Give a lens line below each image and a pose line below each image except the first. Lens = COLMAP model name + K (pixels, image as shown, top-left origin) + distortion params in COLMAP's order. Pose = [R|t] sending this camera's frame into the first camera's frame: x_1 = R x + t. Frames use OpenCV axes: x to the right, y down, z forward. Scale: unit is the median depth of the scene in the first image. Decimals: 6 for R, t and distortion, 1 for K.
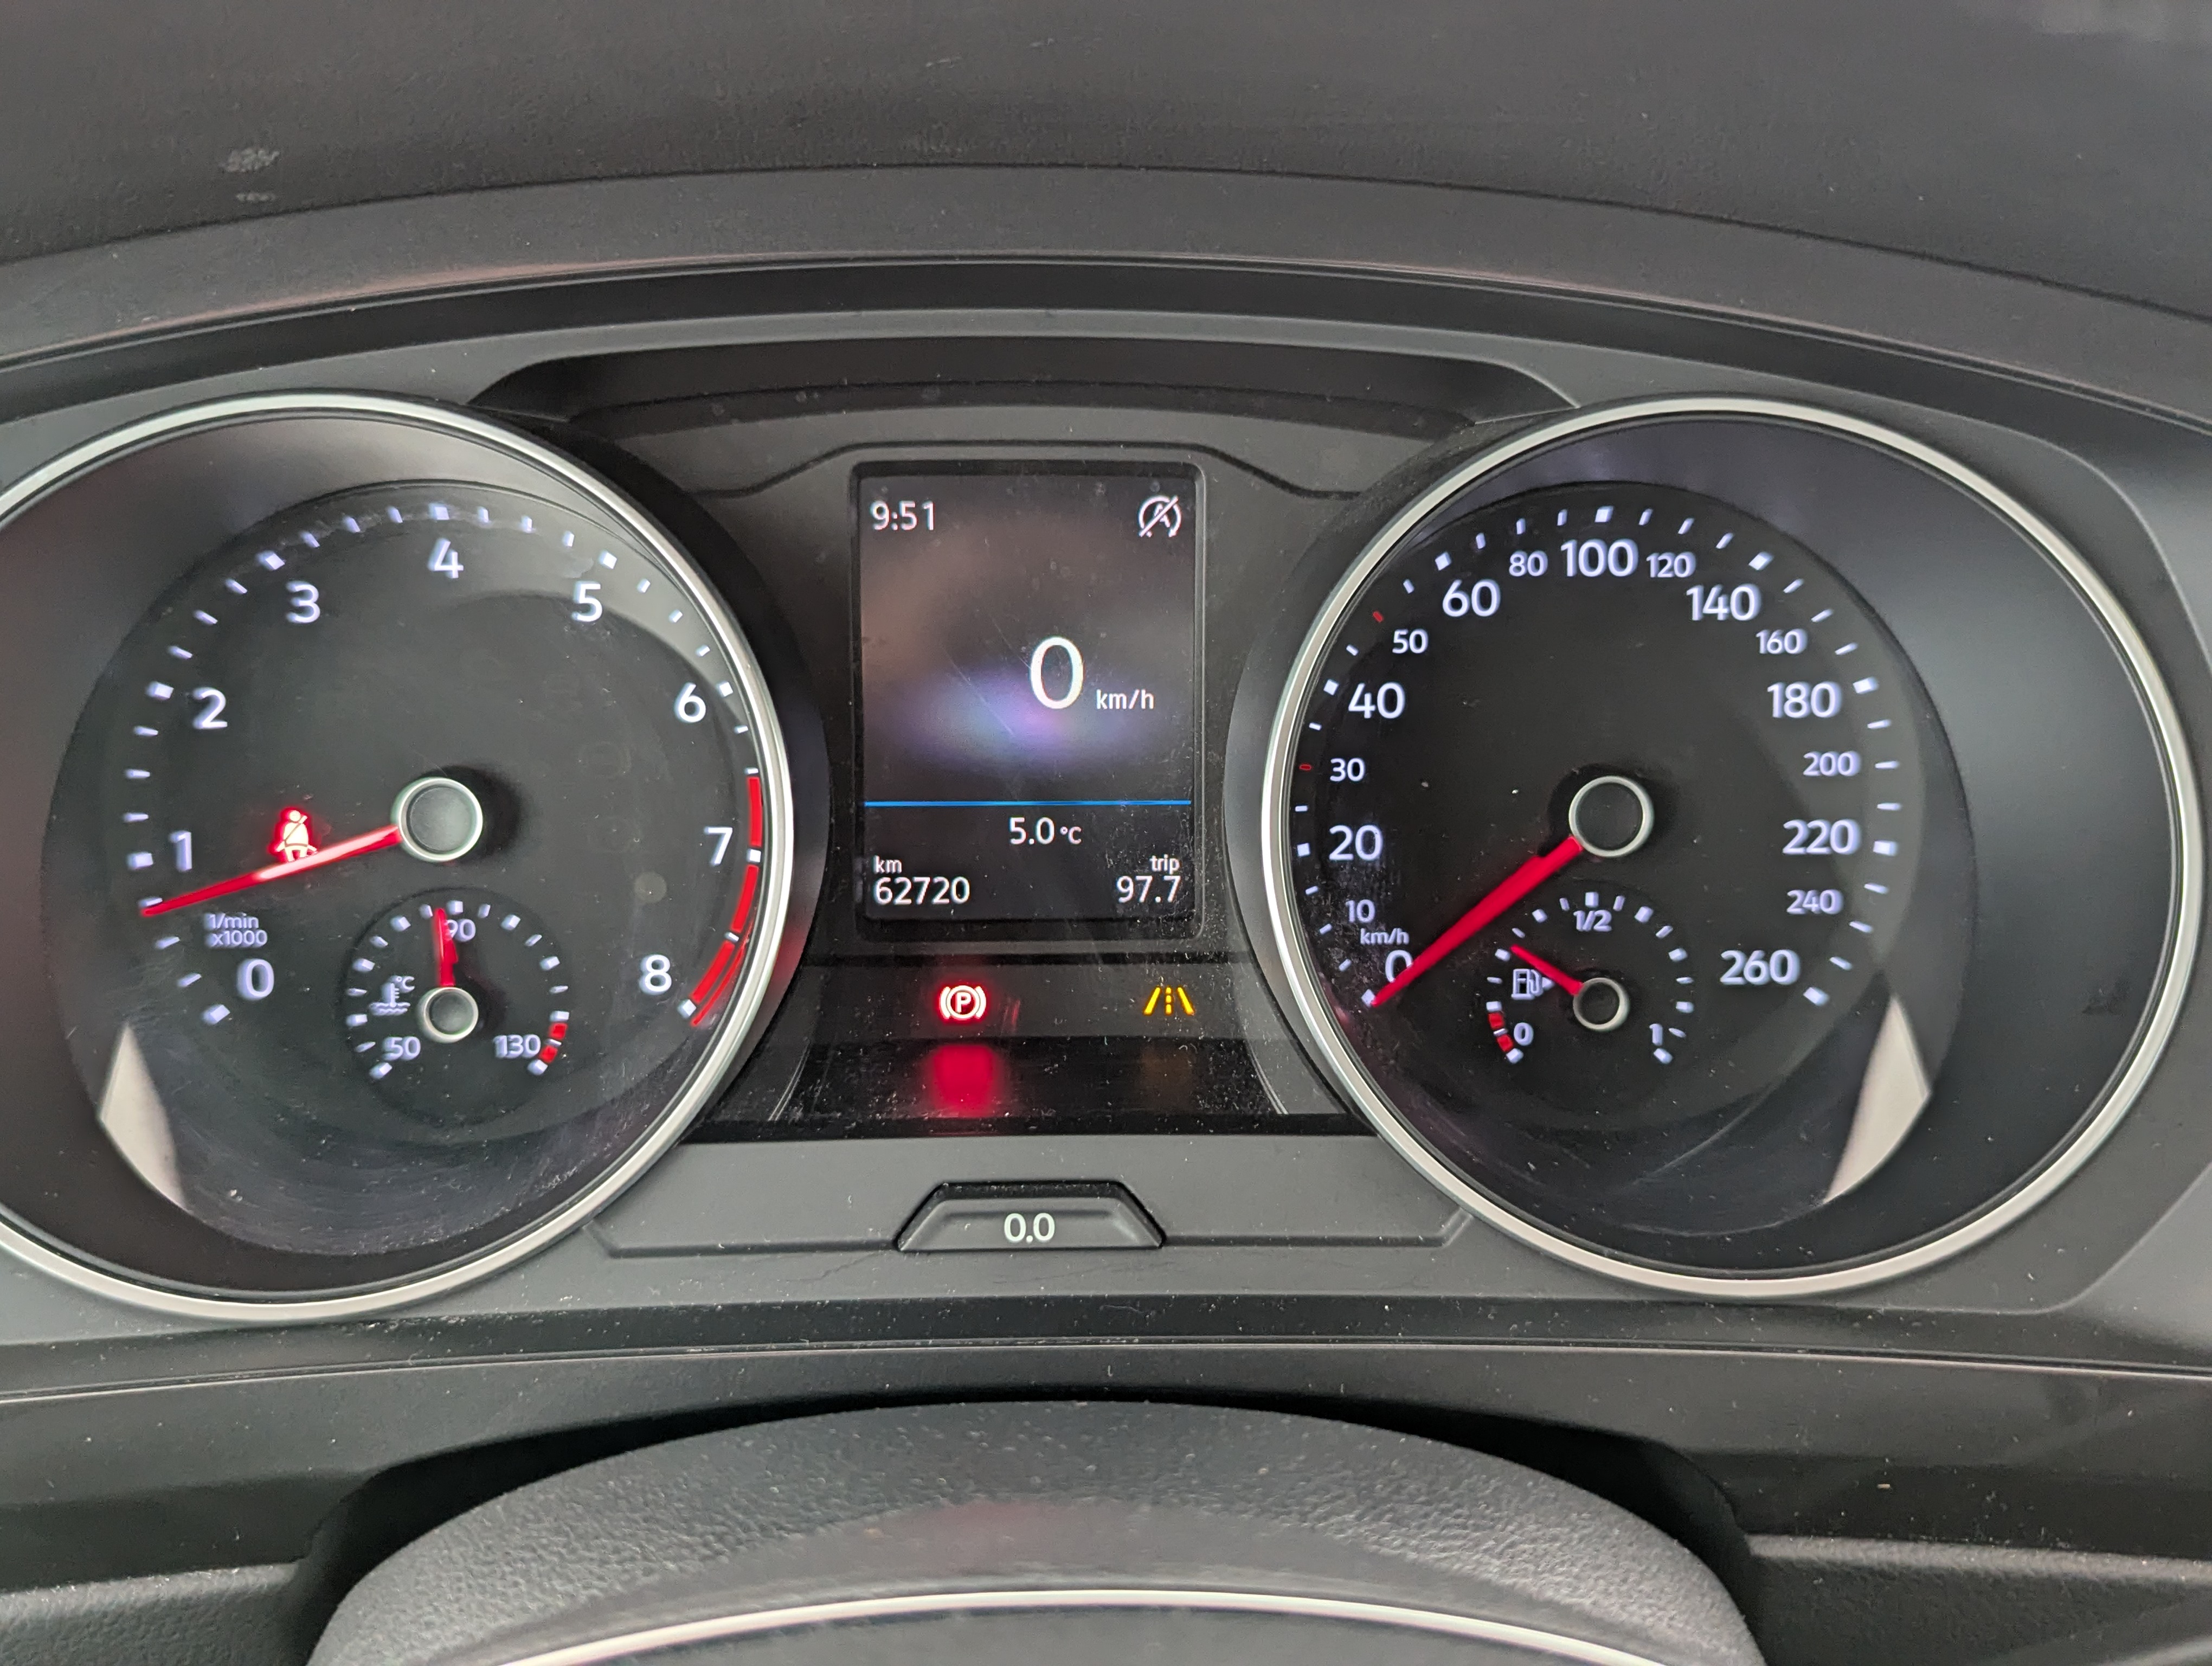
lens RADIAL K [[1944.3, 0, 1107.9], [0, 1944.3, 818.7], [0, 0, 1]] dist [0.025866, -0.040321]
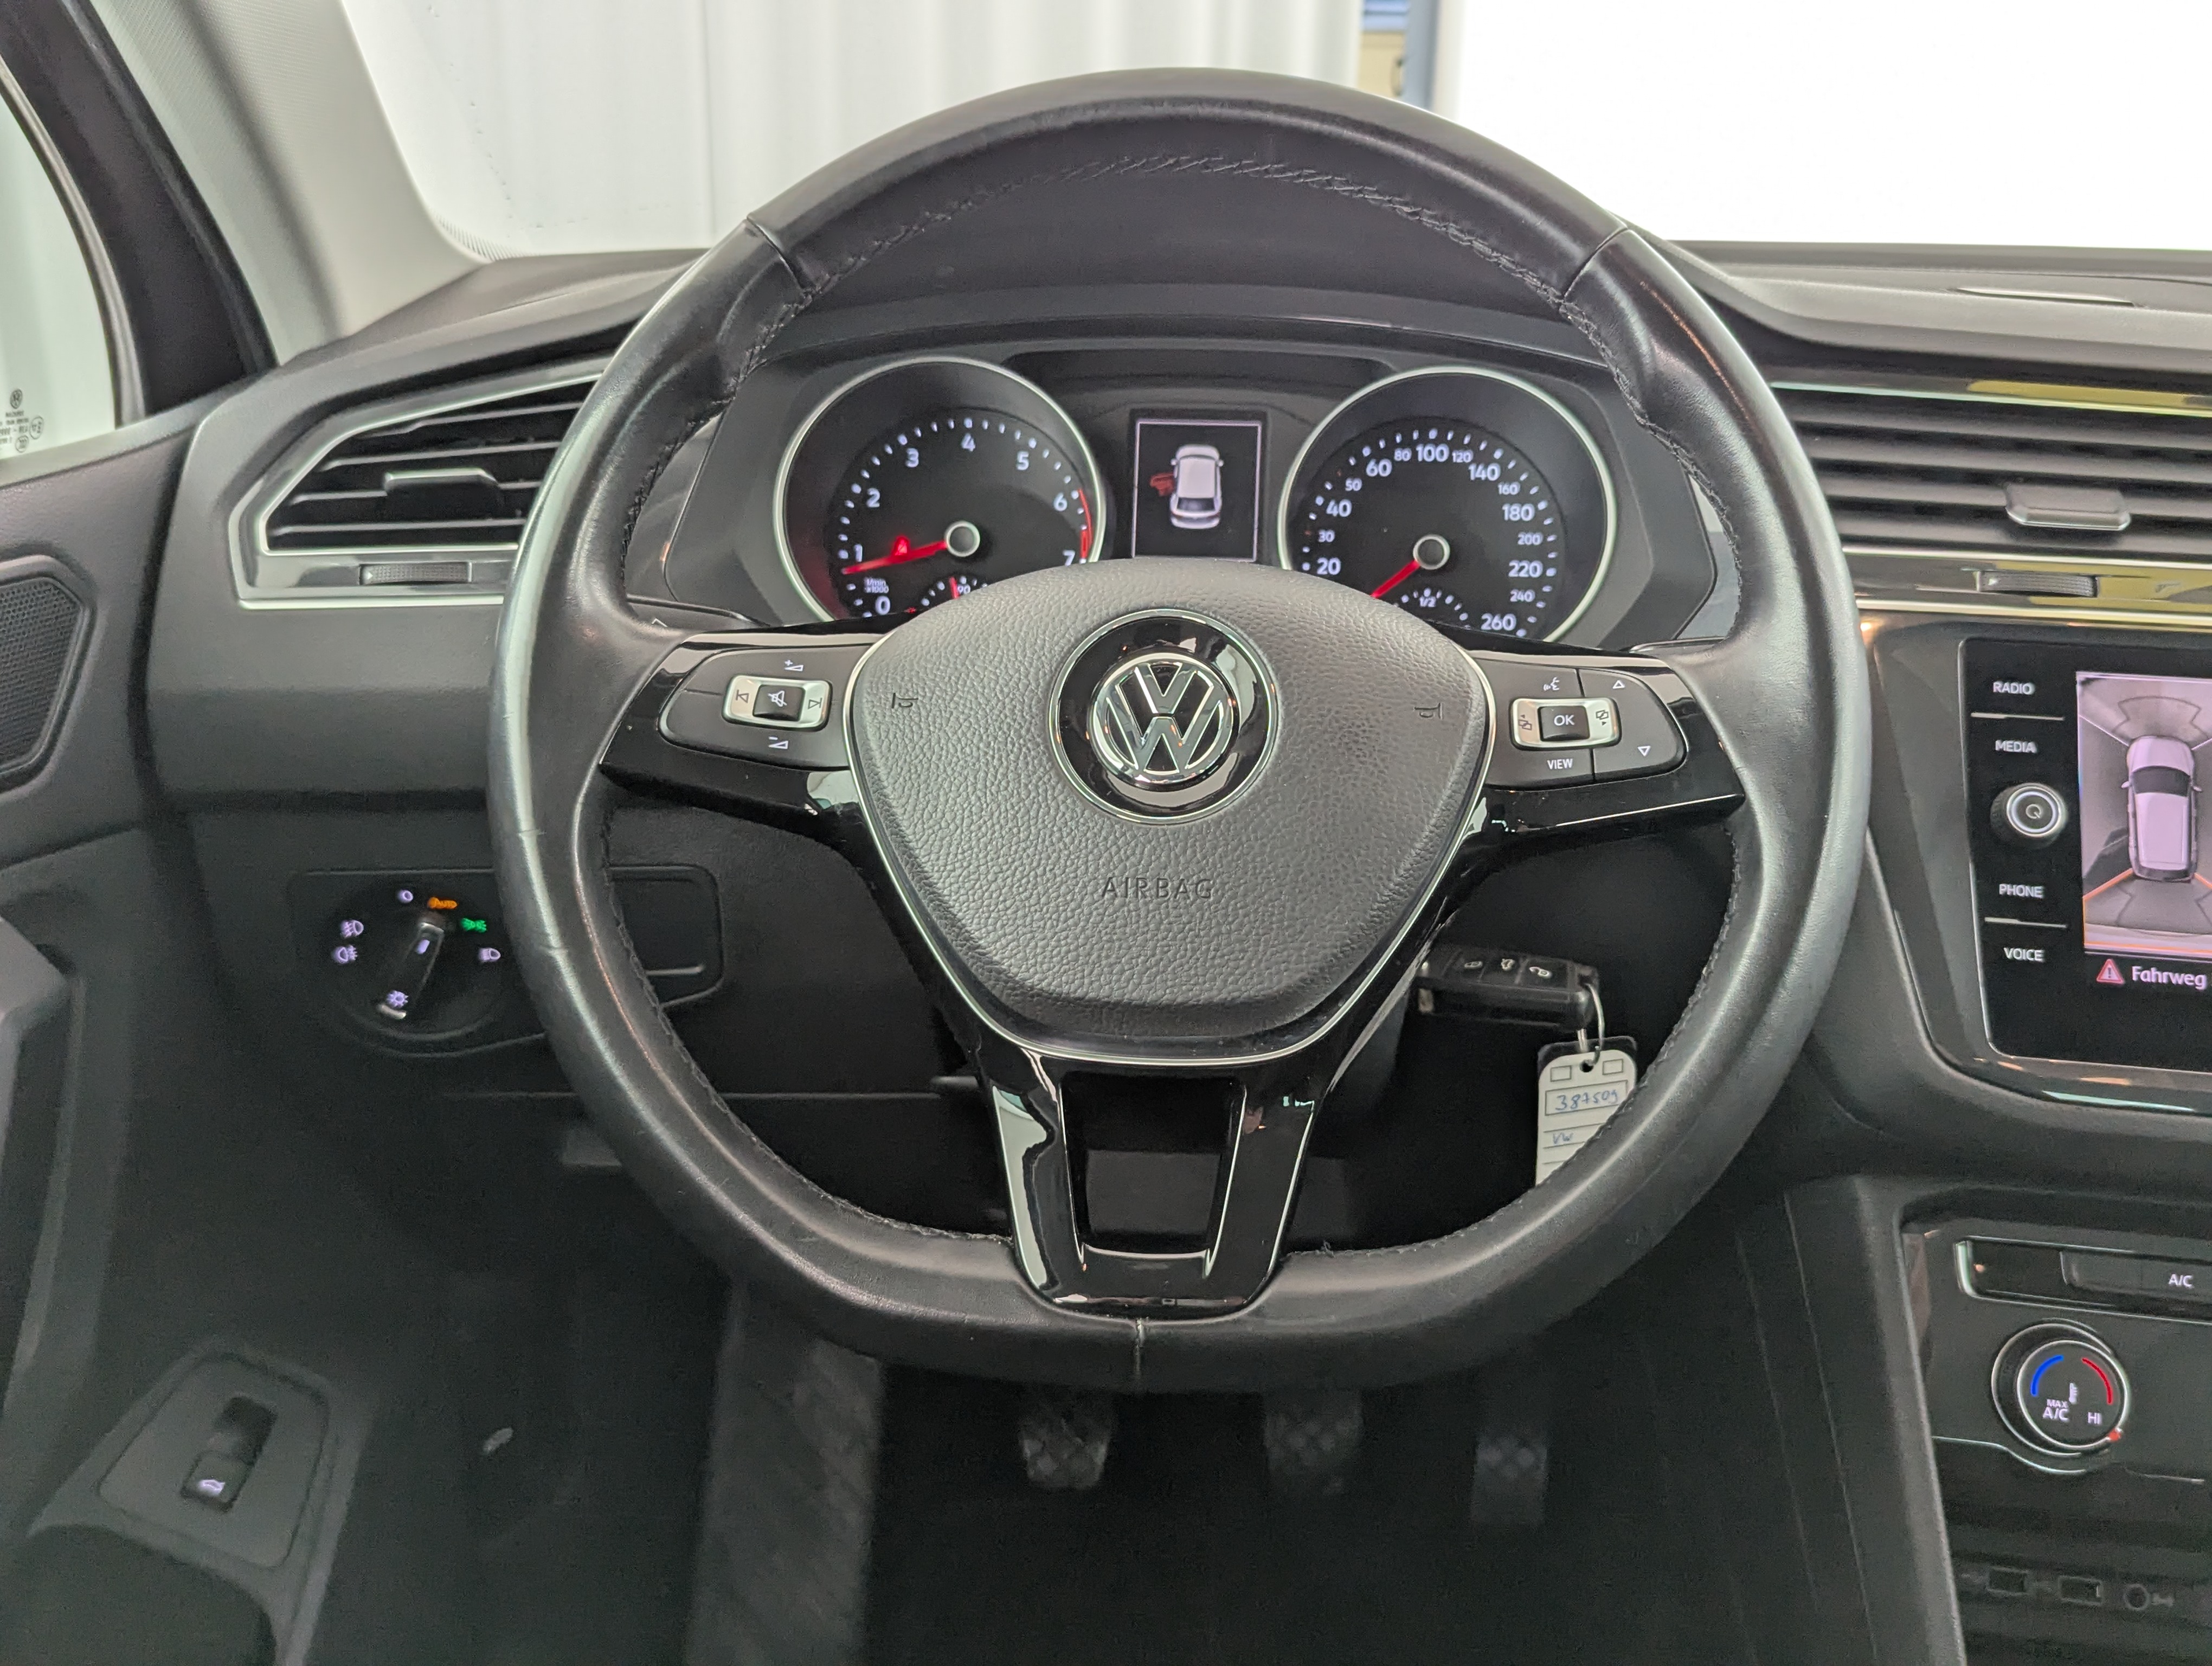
lens RADIAL K [[1944.3, 0, 1125.0], [0, 1944.3, 806.4], [0, 0, 1]] dist [0.025866, -0.040321]
pose [[0.994748, 0.034450, -0.096381, 0.119540], [-0.047228, 0.989909, -0.133602, 0.647879], [0.090805, 0.137452, 0.986337, -1.377614]]
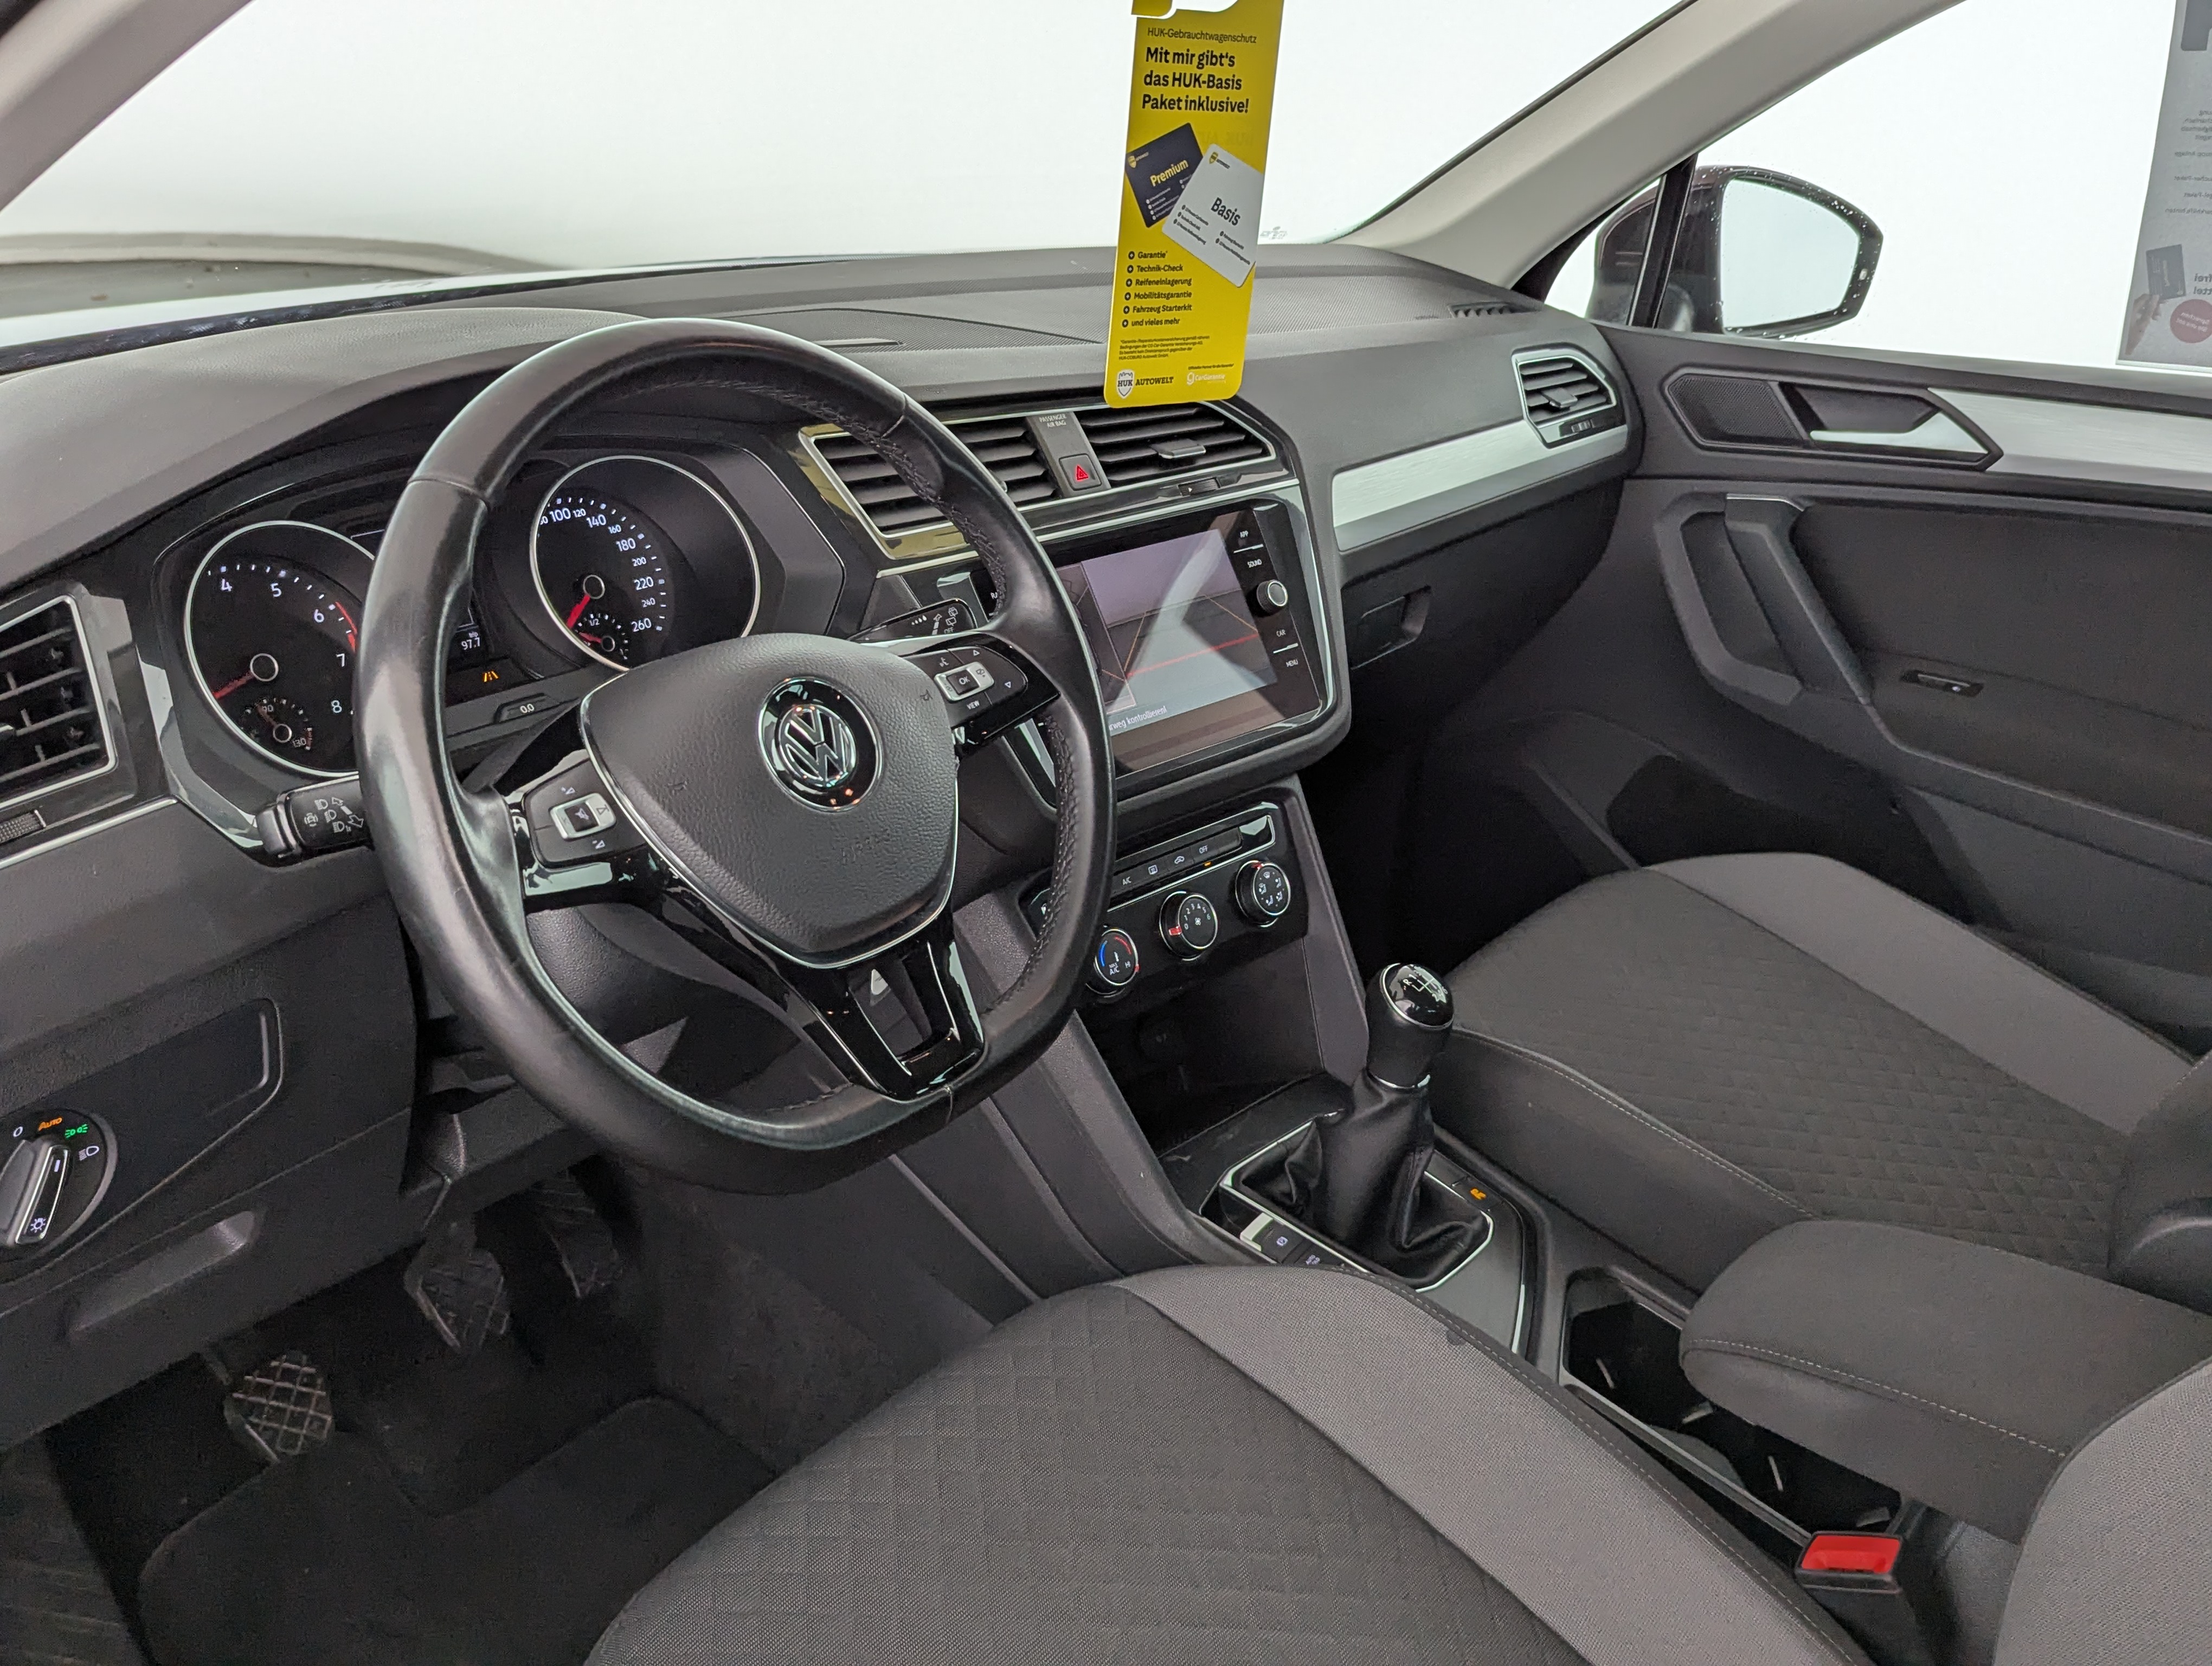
lens RADIAL K [[1944.3, 0, 1120.0], [0, 1944.3, 812.8], [0, 0, 1]] dist [0.025866, -0.040321]
pose [[0.645894, -0.288859, 0.706669, -1.595217], [0.316927, 0.943576, 0.096027, 0.321712], [-0.694535, 0.161939, 0.700997, -1.861098]]
